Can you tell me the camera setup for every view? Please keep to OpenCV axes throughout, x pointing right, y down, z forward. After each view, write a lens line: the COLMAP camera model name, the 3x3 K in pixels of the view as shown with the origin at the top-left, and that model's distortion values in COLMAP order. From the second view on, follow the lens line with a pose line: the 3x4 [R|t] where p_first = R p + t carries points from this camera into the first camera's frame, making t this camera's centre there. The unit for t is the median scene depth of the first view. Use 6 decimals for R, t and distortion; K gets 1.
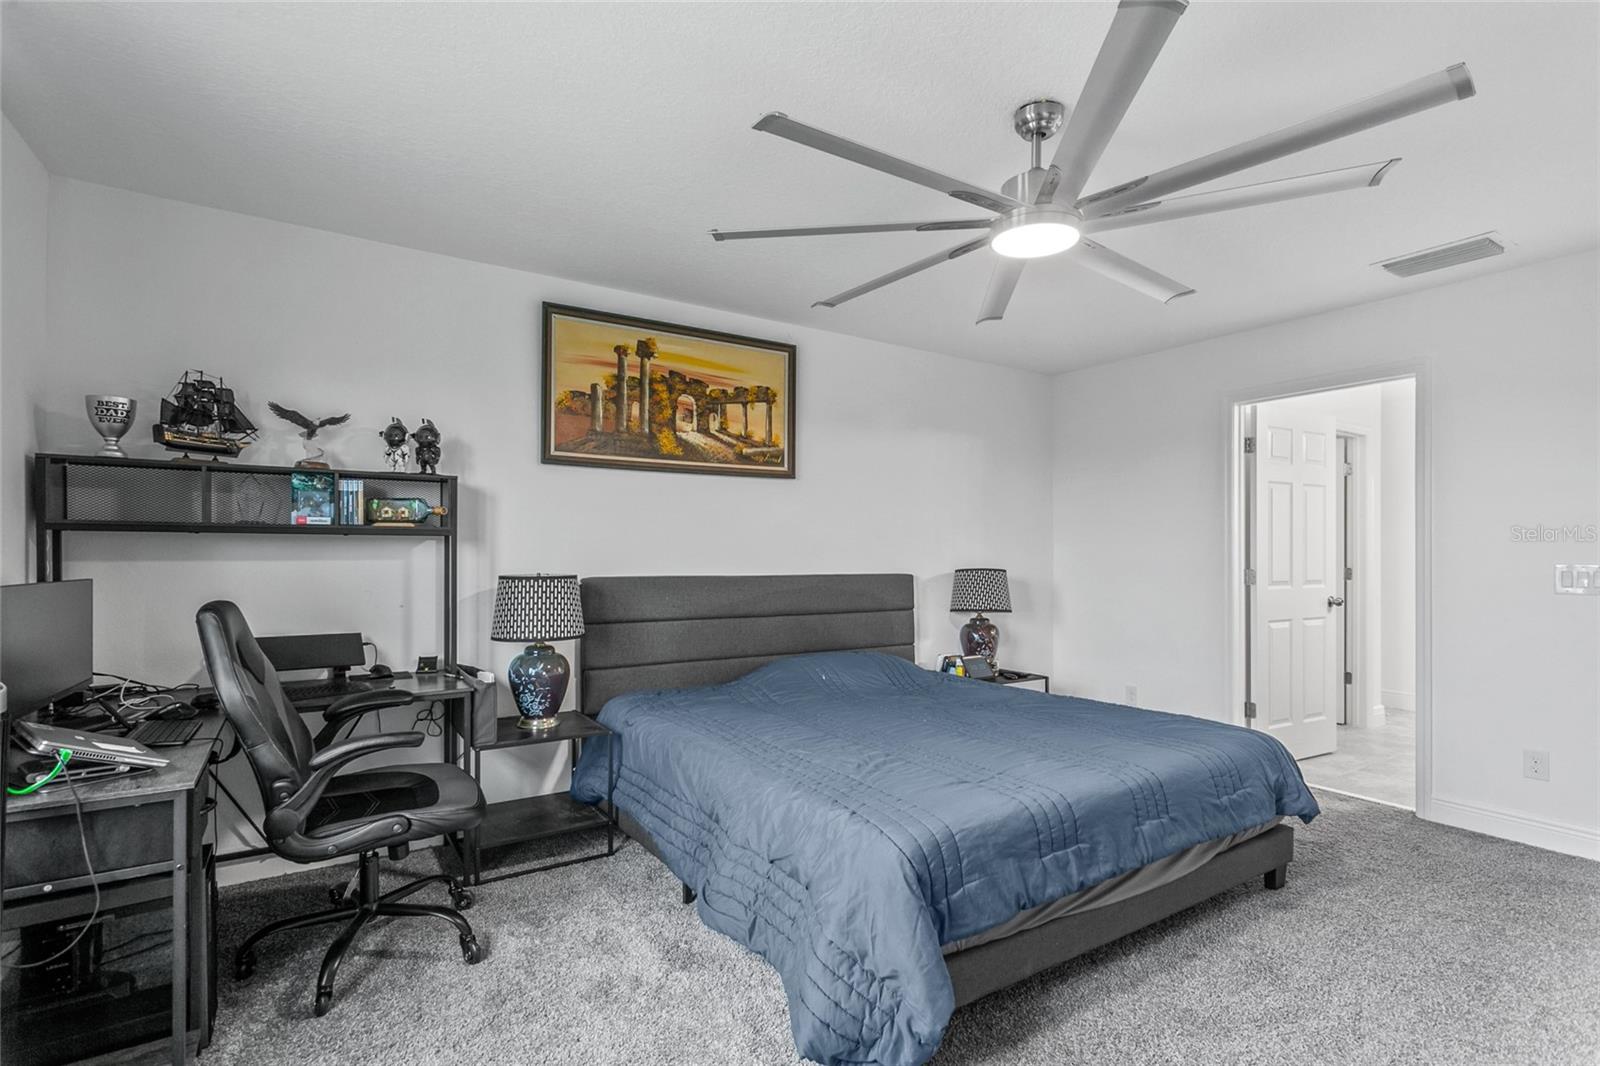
lens RADIAL K [[871.6, 0, 807.3], [0, 871.6, 546.6], [0, 0, 1]] dist [0.033858, 0.000404]
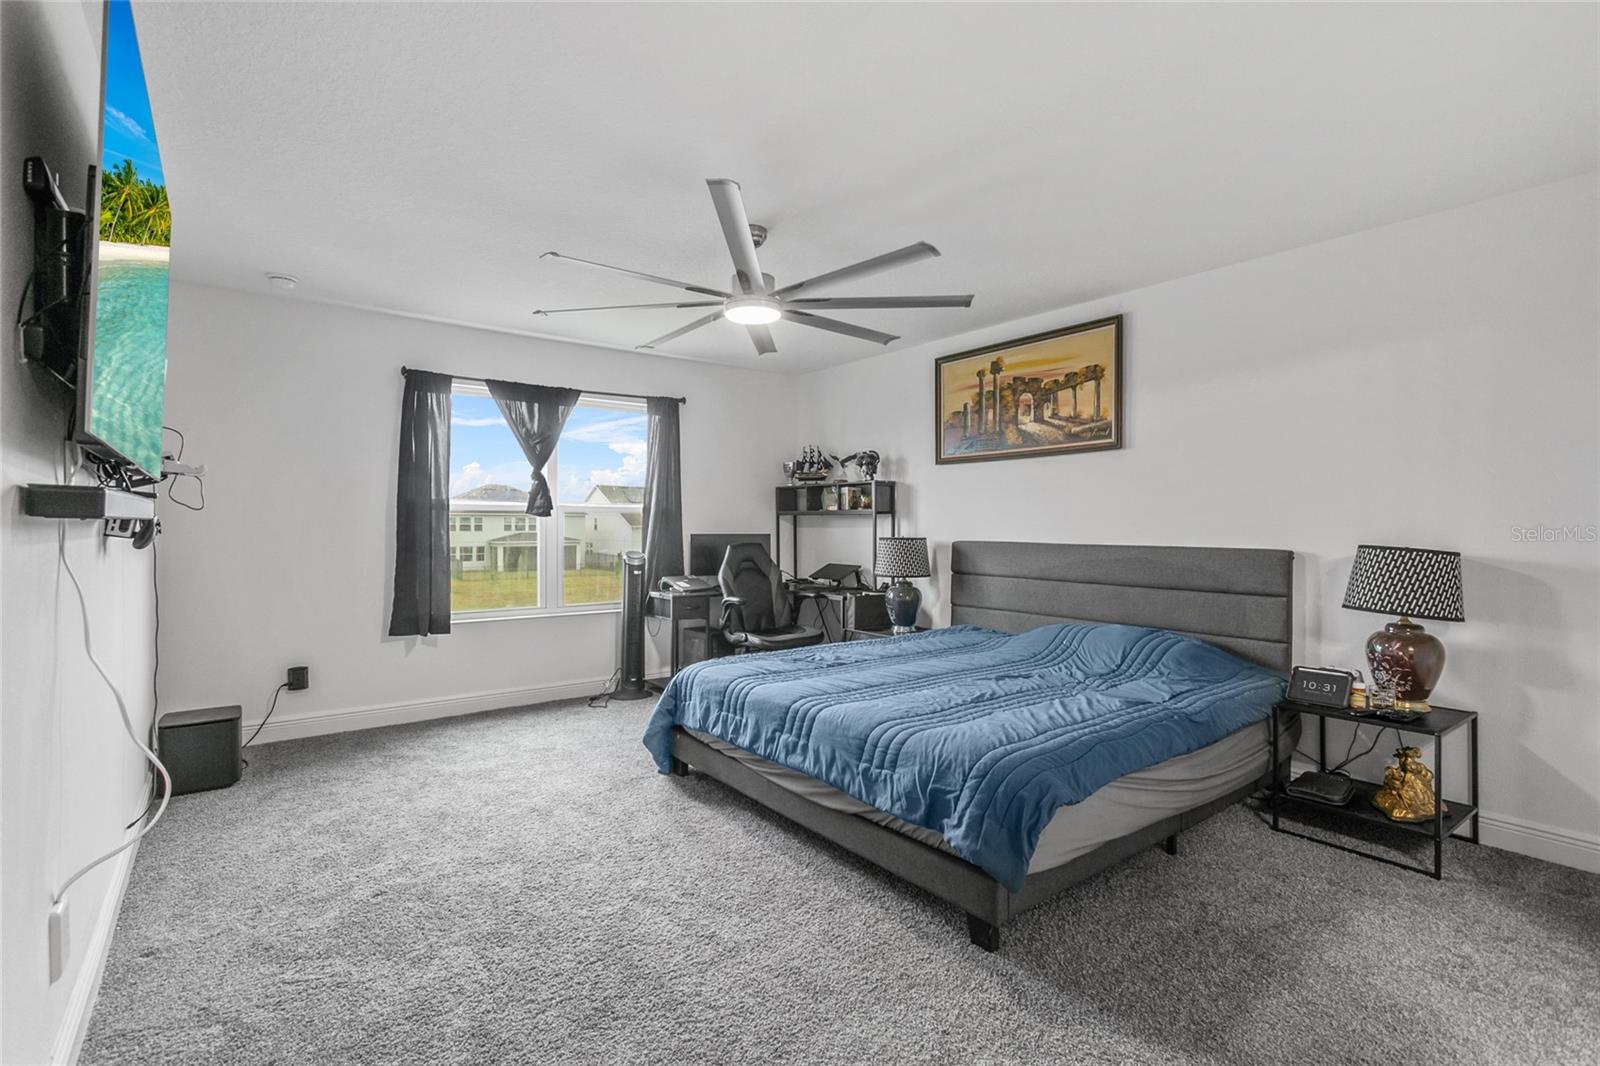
lens RADIAL K [[760.2, 0, 797.1], [0, 760.2, 523.8], [0, 0, 1]] dist [0.002041, 0.001764]
pose [[0.011130, 0.000376, -0.999938, 0.893203], [0.012115, 0.999926, 0.000510, 0.002904], [0.999865, -0.012120, 0.011125, 0.654425]]
